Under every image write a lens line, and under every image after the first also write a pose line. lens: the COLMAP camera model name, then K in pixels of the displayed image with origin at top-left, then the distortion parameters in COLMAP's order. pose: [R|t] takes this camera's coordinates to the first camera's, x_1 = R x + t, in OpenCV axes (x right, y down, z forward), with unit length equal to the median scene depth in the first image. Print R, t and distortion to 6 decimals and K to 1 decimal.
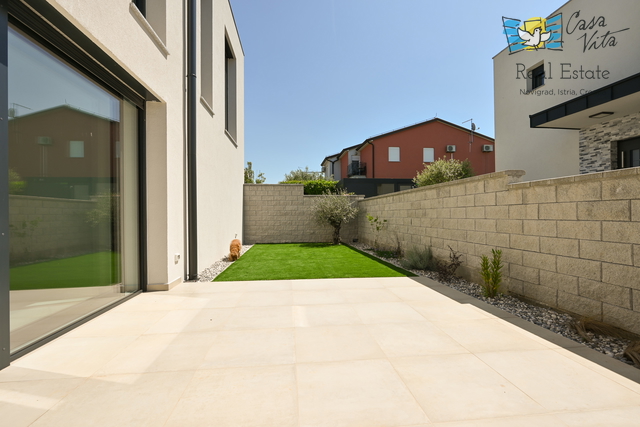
lens RADIAL K [[288.9, 0, 320.0], [0, 288.9, 213.5], [0, 0, 1]] dist [-0.000843, -0.000217]
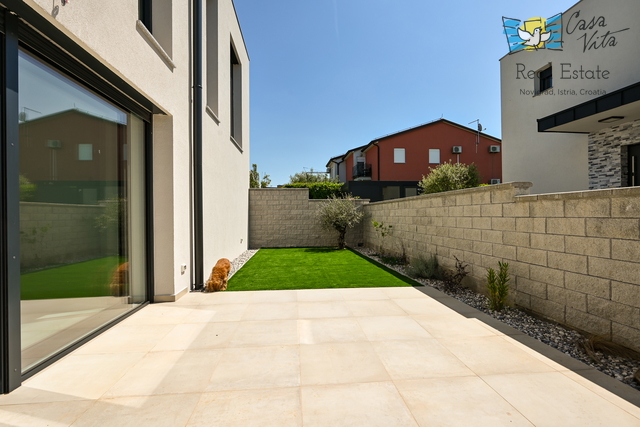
lens RADIAL K [[288.9, 0, 320.0], [0, 288.9, 213.5], [0, 0, 1]] dist [-0.000843, -0.000217]
pose [[0.999842, -0.001034, -0.017747, 0.000687], [0.001052, 0.999999, 0.001026, -0.029496], [0.017746, -0.001045, 0.999842, -0.000837]]
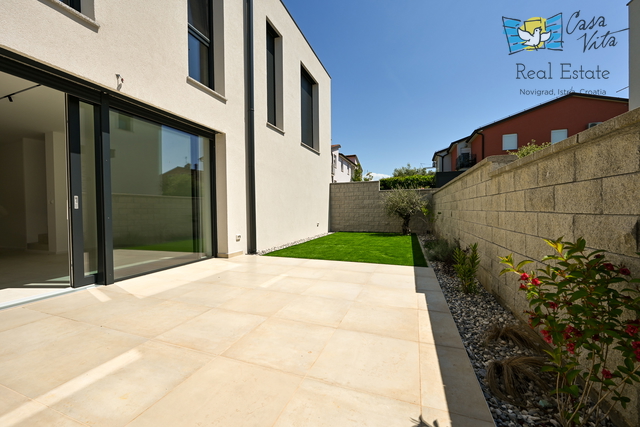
lens RADIAL K [[250.6, 0, 323.9], [0, 250.6, 212.3], [0, 0, 1]] dist [-0.000170, 0.000009]
pose [[0.893553, 0.001378, -0.448956, 0.359321], [0.007922, 0.999791, 0.018836, 0.003615], [0.448888, -0.020388, 0.893355, 0.041113]]
